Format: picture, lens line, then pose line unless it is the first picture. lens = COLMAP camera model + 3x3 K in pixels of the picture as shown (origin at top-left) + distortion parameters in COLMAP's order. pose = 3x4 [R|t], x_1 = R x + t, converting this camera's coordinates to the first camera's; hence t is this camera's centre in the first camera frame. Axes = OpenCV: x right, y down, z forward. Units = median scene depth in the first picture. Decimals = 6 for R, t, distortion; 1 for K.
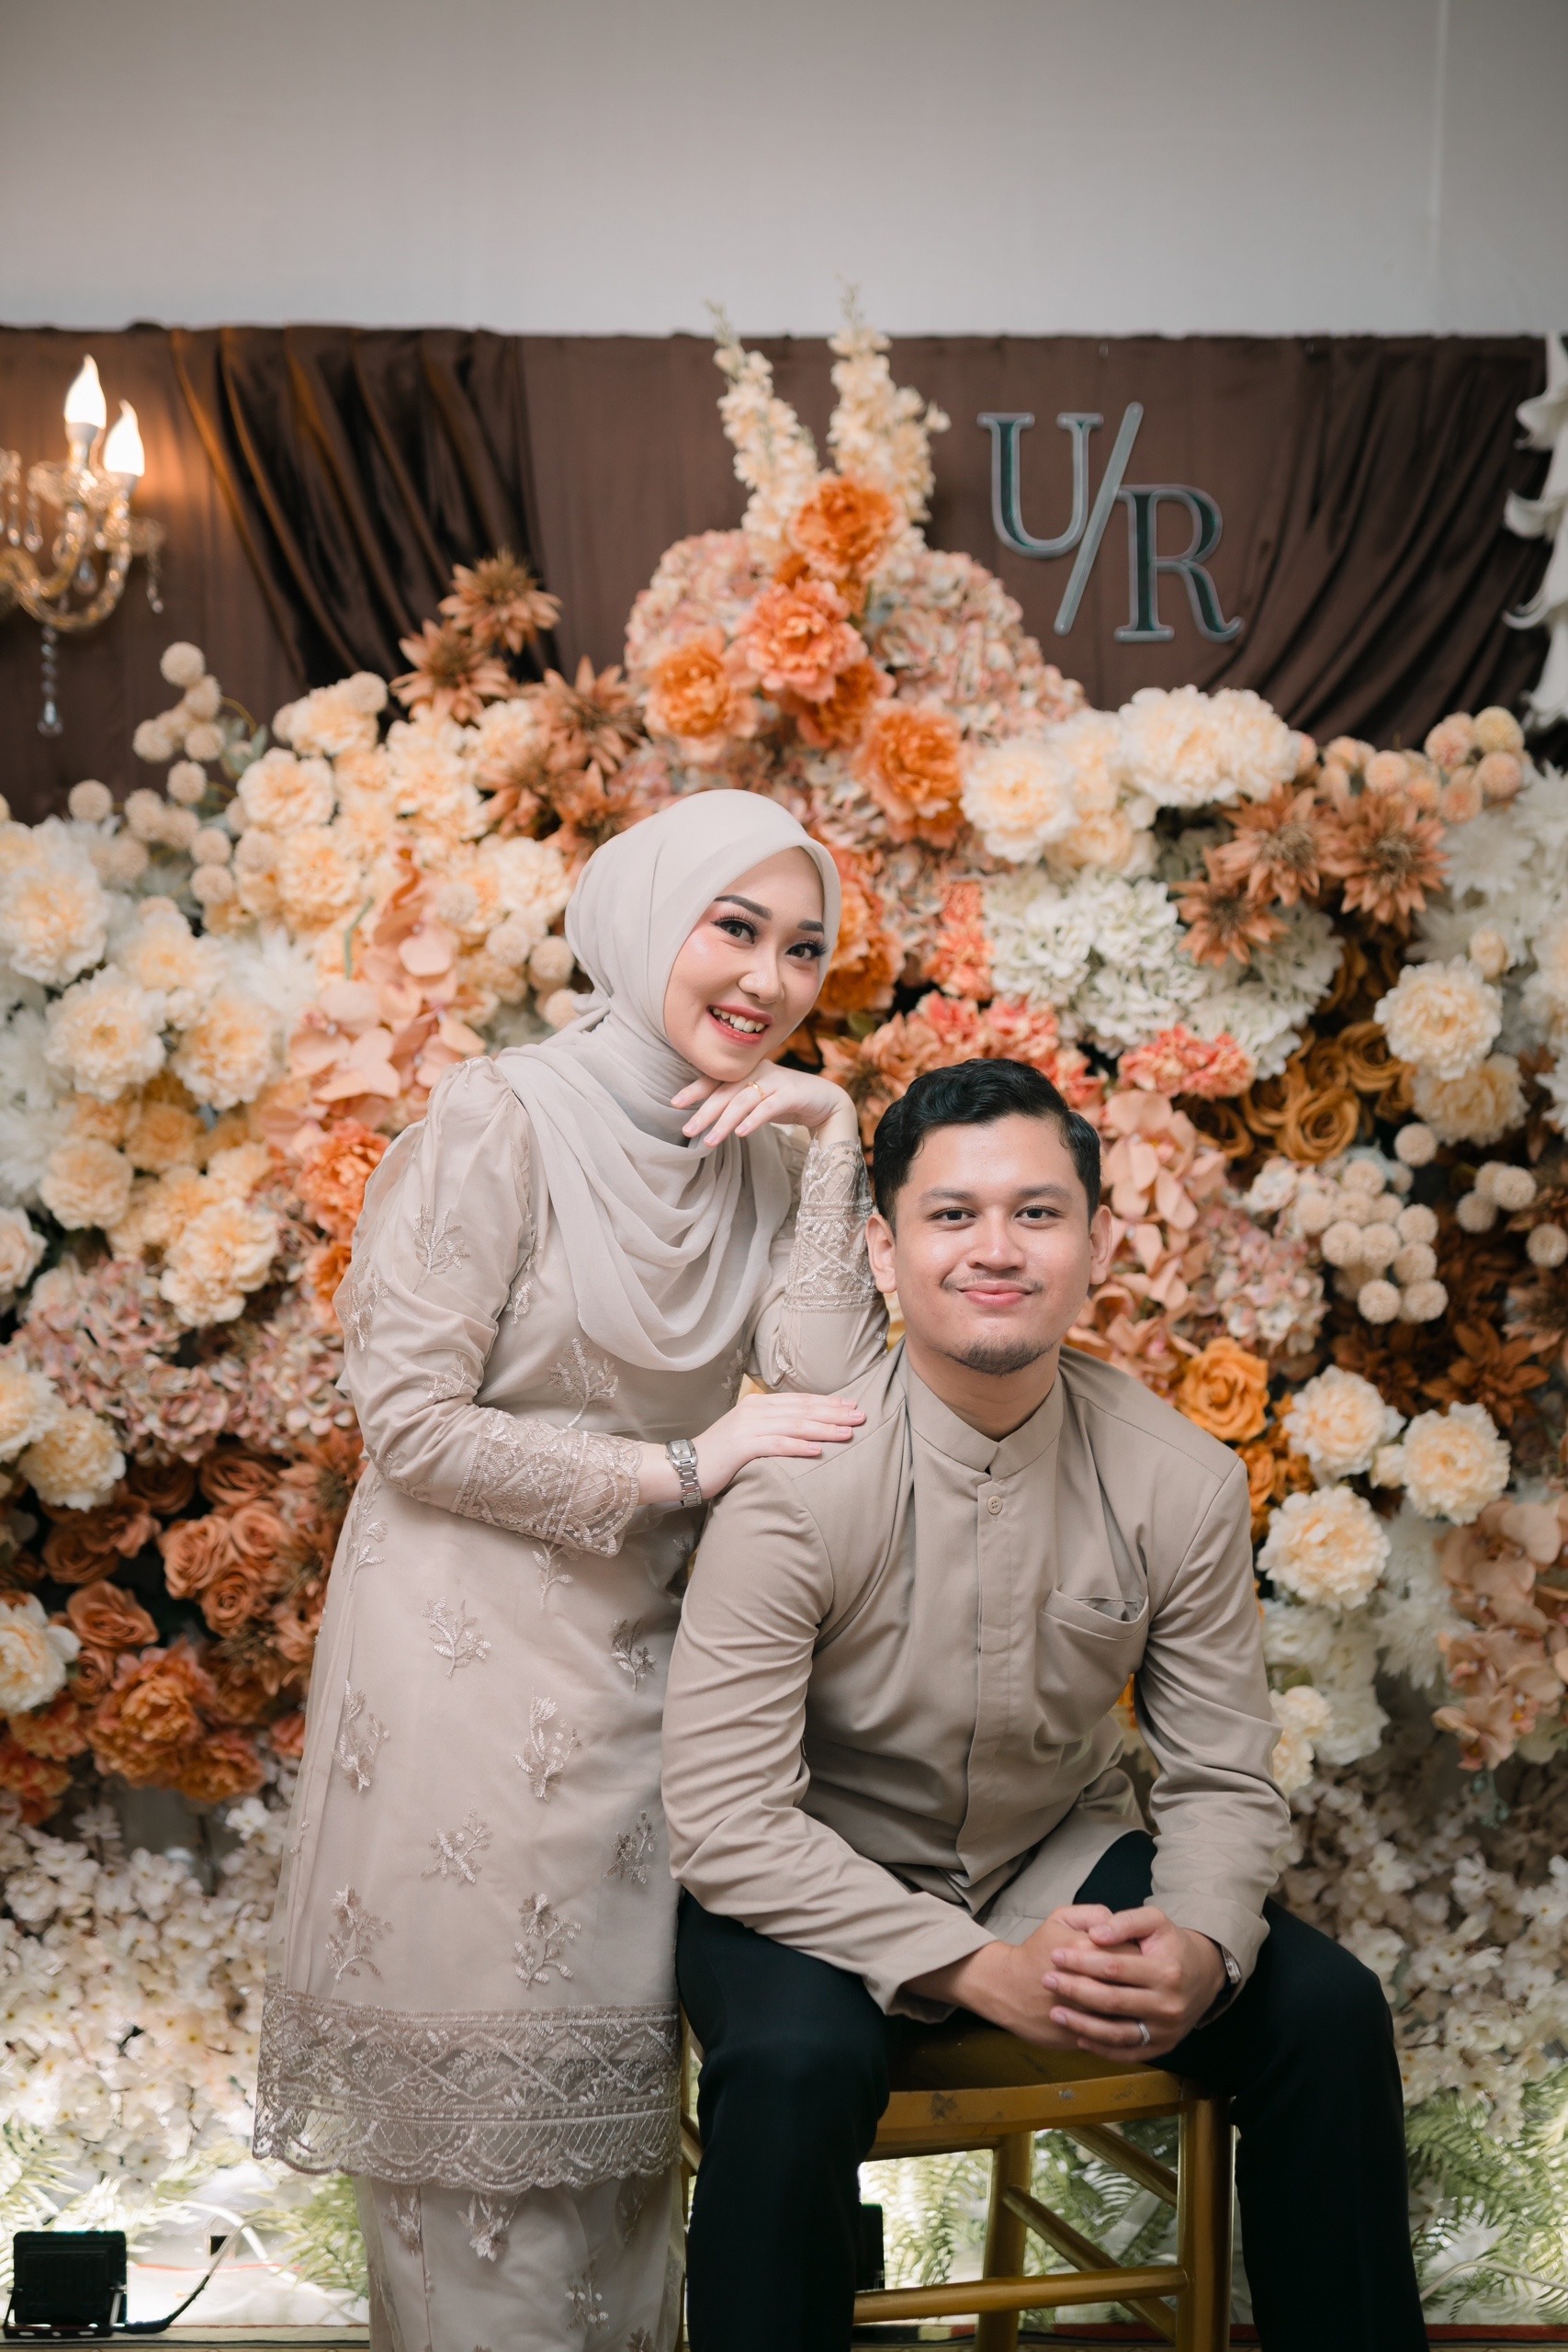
lens RADIAL K [[3217.8, 0, 776.9], [0, 3217.8, 1204.8], [0, 0, 1]] dist [-0.001150, 0.000000]
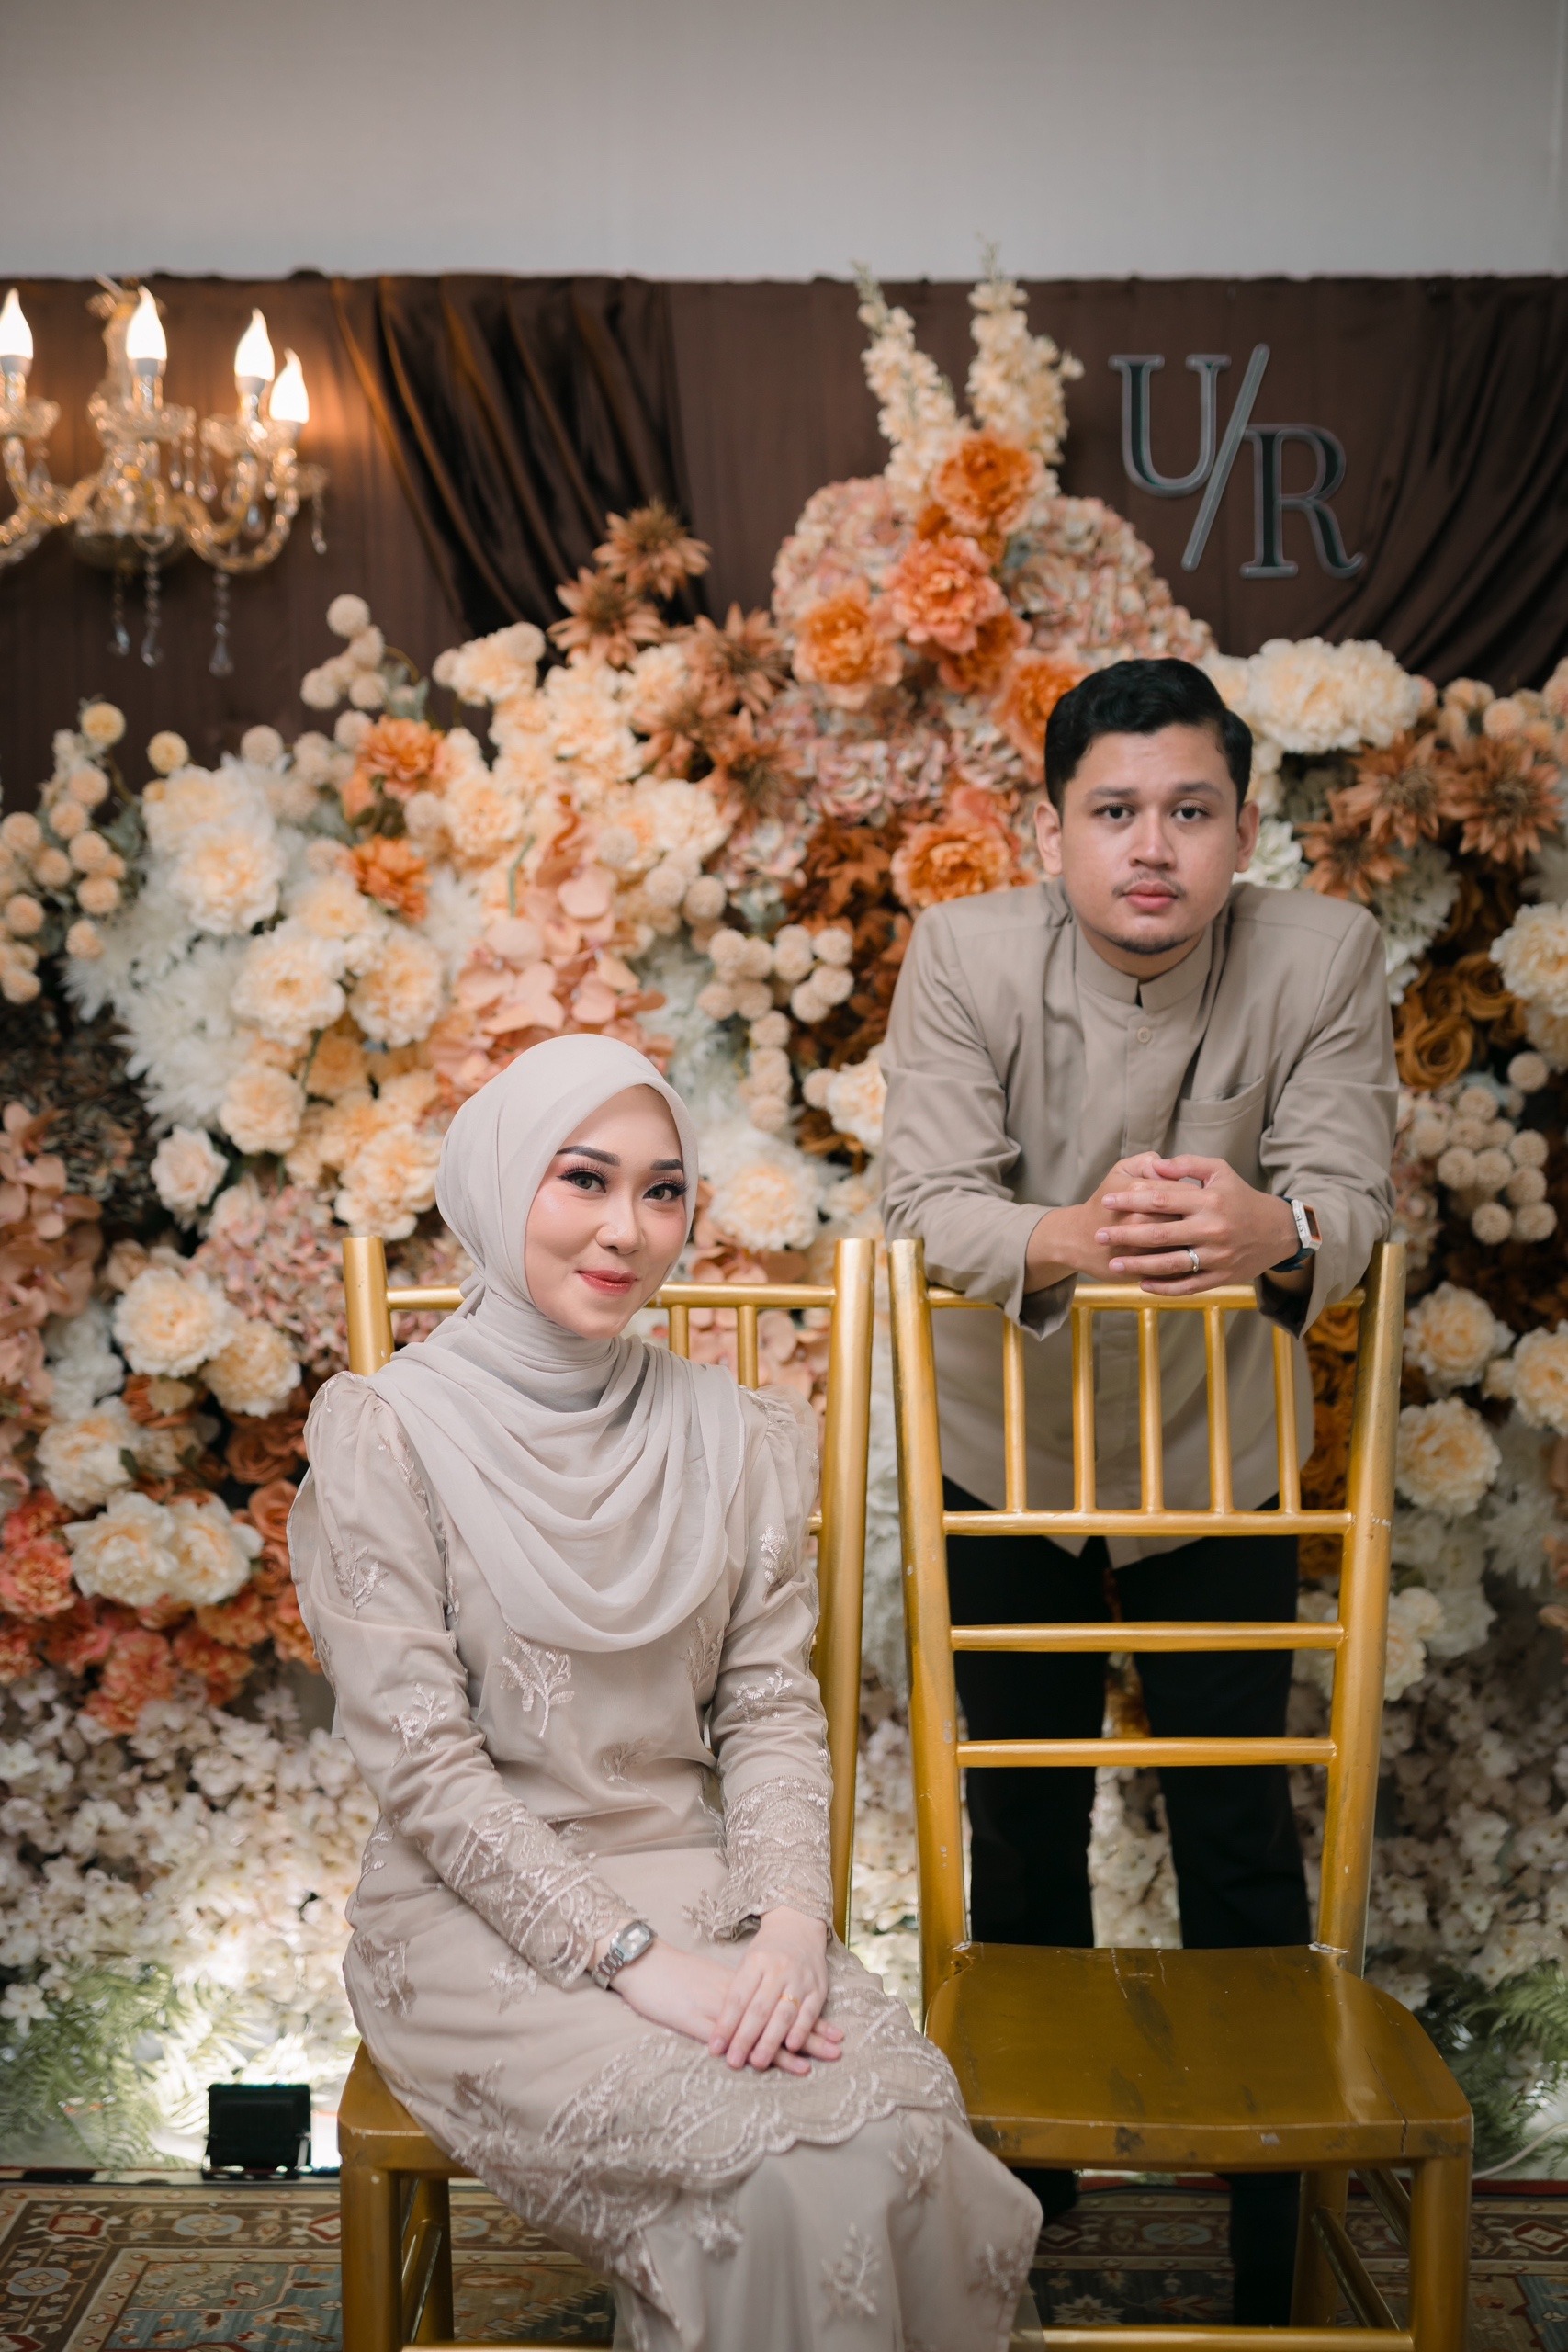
lens RADIAL K [[3217.8, 0, 786.1], [0, 3217.8, 1197.8], [0, 0, 1]] dist [-0.001150, 0.000000]
pose [[0.999658, 0.001333, -0.026115, -0.015380], [-0.000034, 0.998764, 0.049696, -0.029544], [0.026149, -0.049678, 0.998423, -0.053870]]
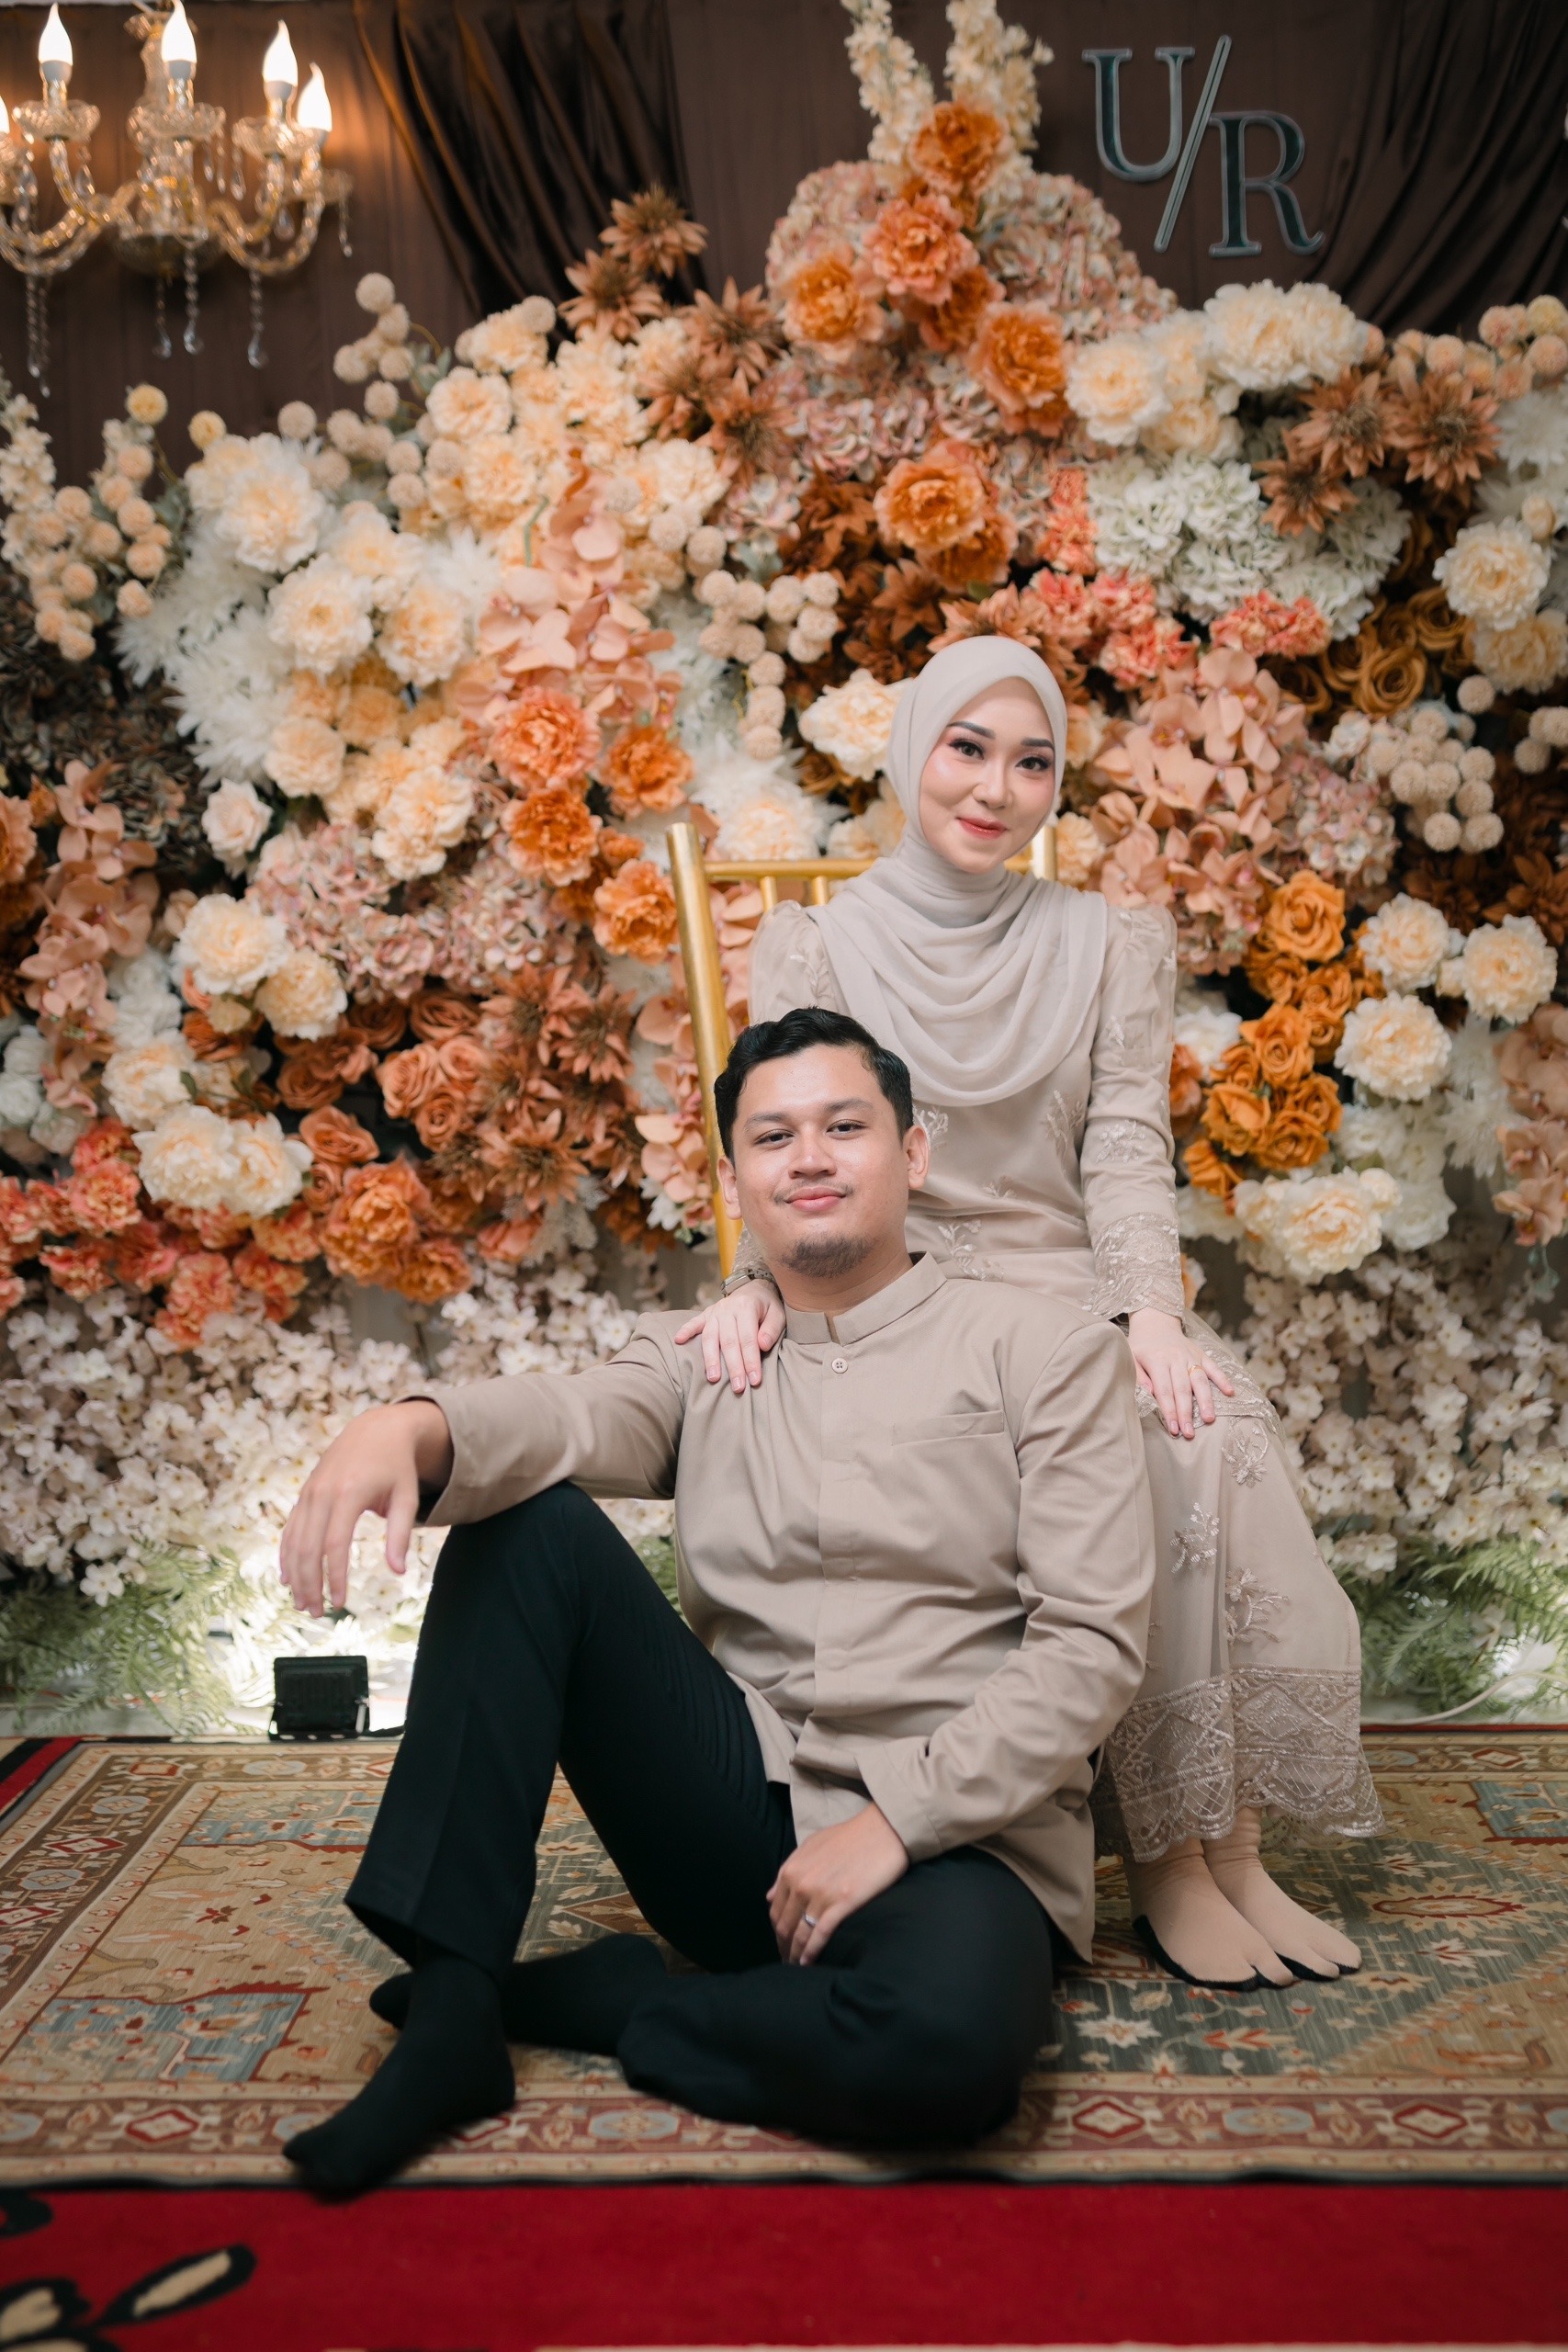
lens RADIAL K [[3217.8, 0, 788.7], [0, 3217.8, 1188.1], [0, 0, 1]] dist [-0.001150, 0.000000]
pose [[0.998698, -0.016585, -0.048246, 0.009873], [0.020135, 0.997050, 0.074071, 0.064398], [0.046875, -0.074946, 0.996085, -0.142701]]
